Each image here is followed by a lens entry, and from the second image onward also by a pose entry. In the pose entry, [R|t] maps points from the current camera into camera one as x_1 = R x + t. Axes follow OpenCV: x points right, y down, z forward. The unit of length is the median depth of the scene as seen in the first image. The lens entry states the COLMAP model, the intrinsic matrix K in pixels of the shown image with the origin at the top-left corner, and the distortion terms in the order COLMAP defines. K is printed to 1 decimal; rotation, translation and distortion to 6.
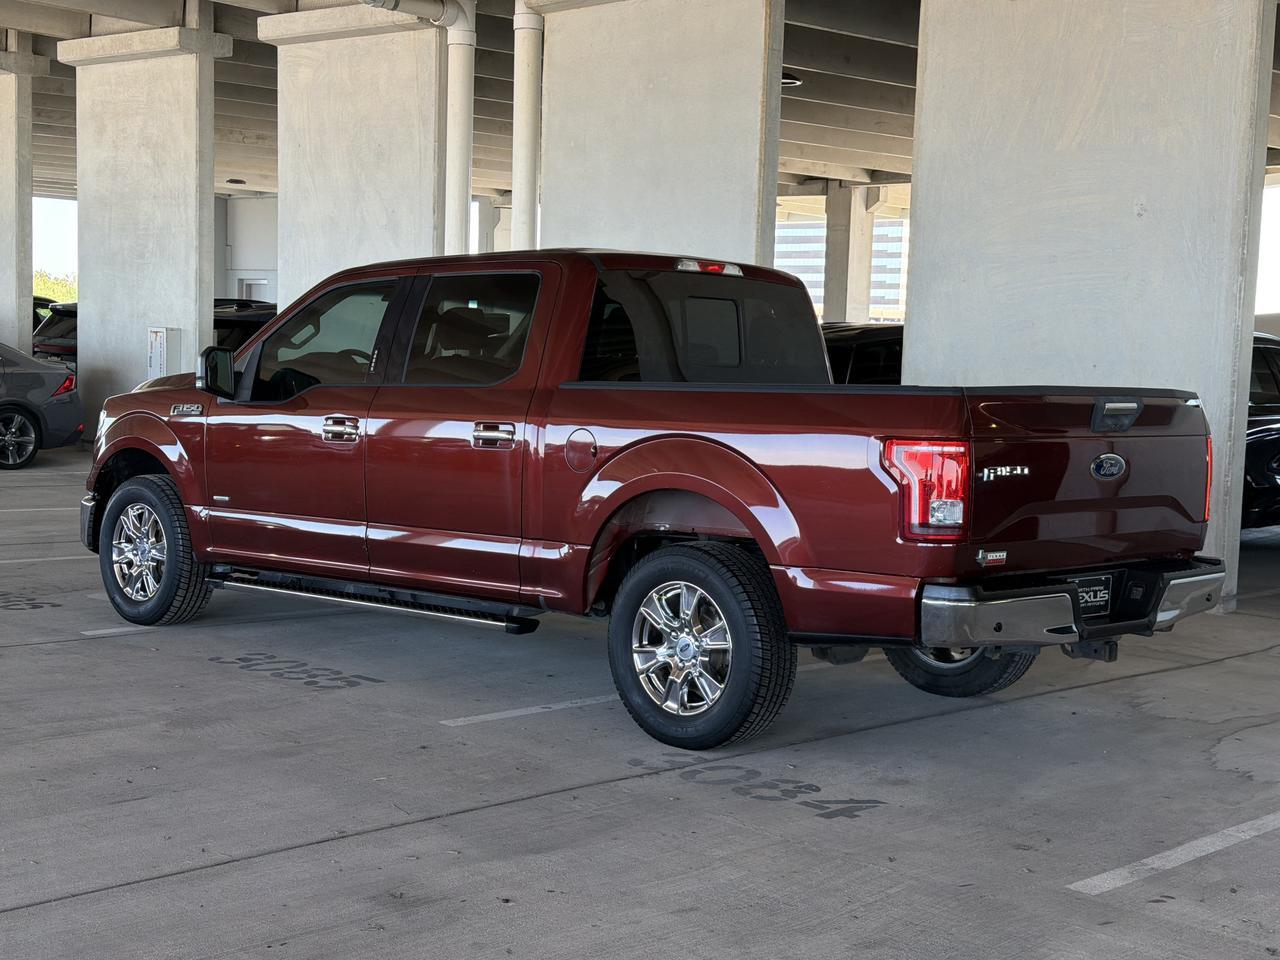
lens RADIAL K [[1781.6, 0, 640.0], [0, 1781.6, 480.0], [0, 0, 1]] dist [0.196511, -0.383842]
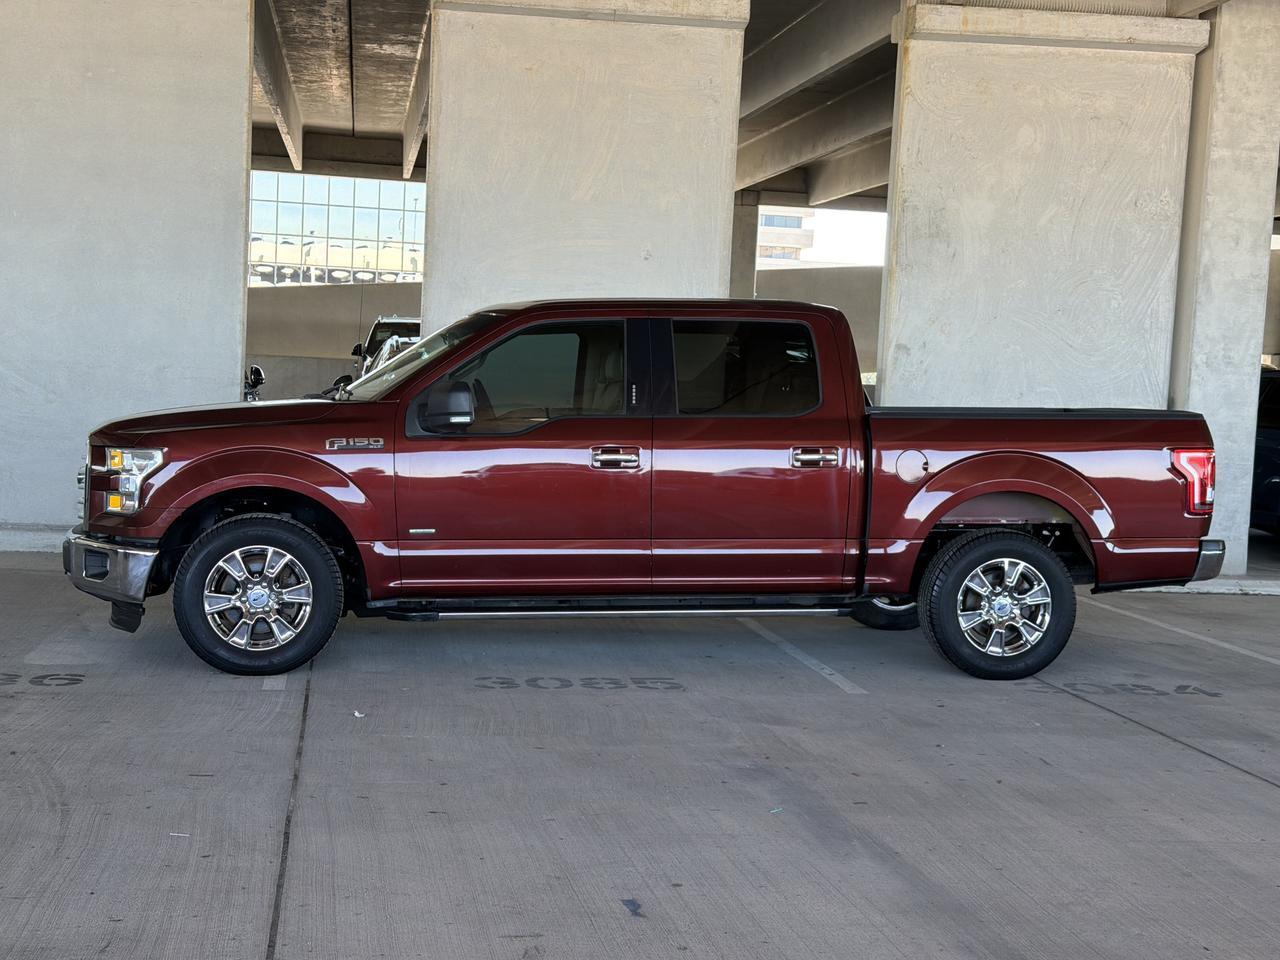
lens RADIAL K [[1781.6, 0, 640.0], [0, 1781.6, 480.0], [0, 0, 1]] dist [0.196511, -0.383842]
pose [[0.602299, -0.058330, 0.796136, -1.027984], [0.039119, 0.998285, 0.043546, -0.061678], [-0.797311, 0.004916, 0.603548, 0.326378]]
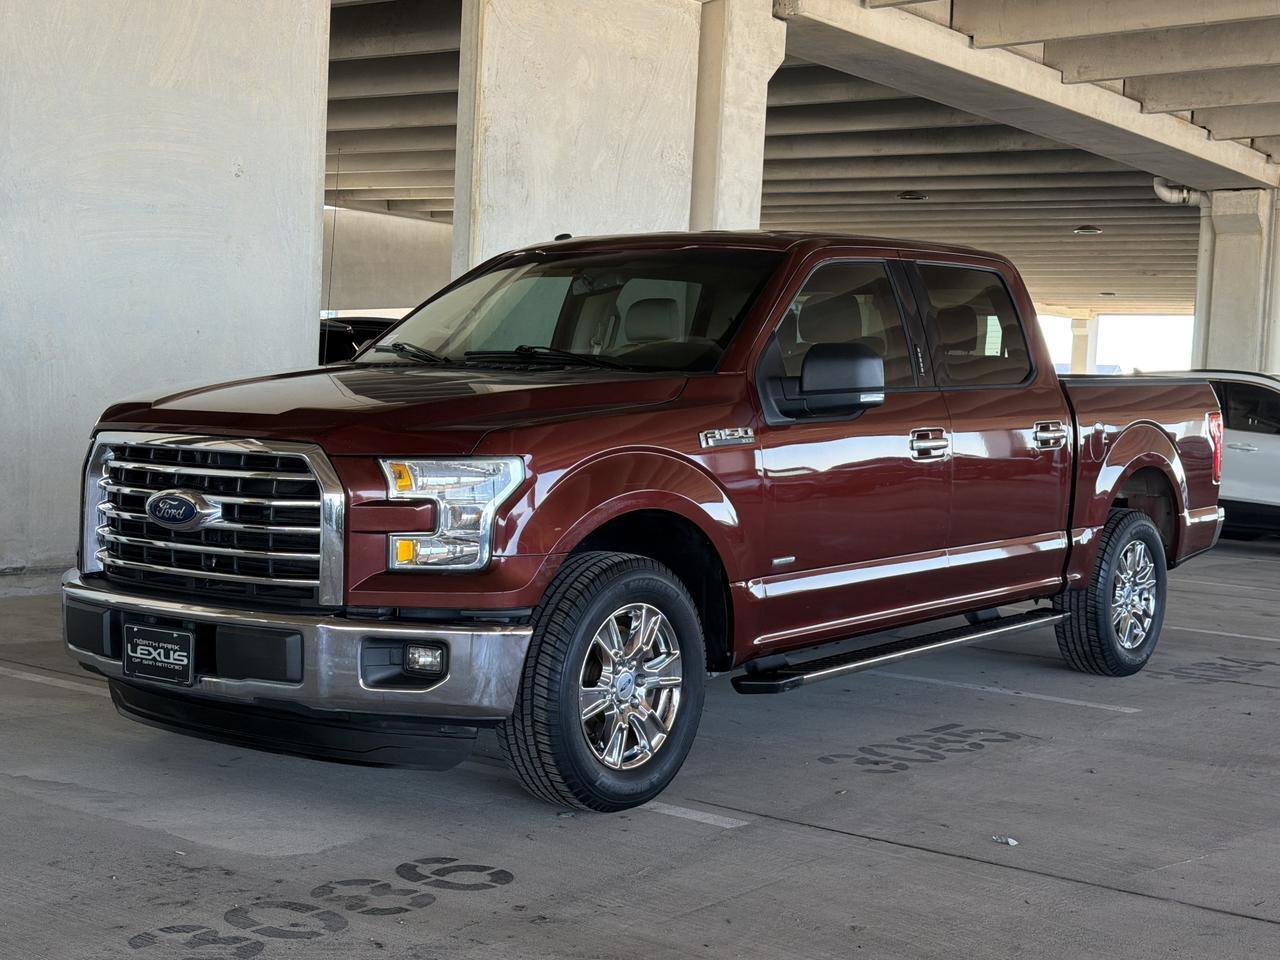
lens RADIAL K [[1781.6, 0, 640.0], [0, 1781.6, 480.0], [0, 0, 1]] dist [0.196511, -0.383842]
pose [[-0.086351, -0.091148, 0.992086, -0.979690], [0.032168, 0.995032, 0.094219, -0.094347], [-0.995745, 0.040049, -0.082990, 1.200017]]
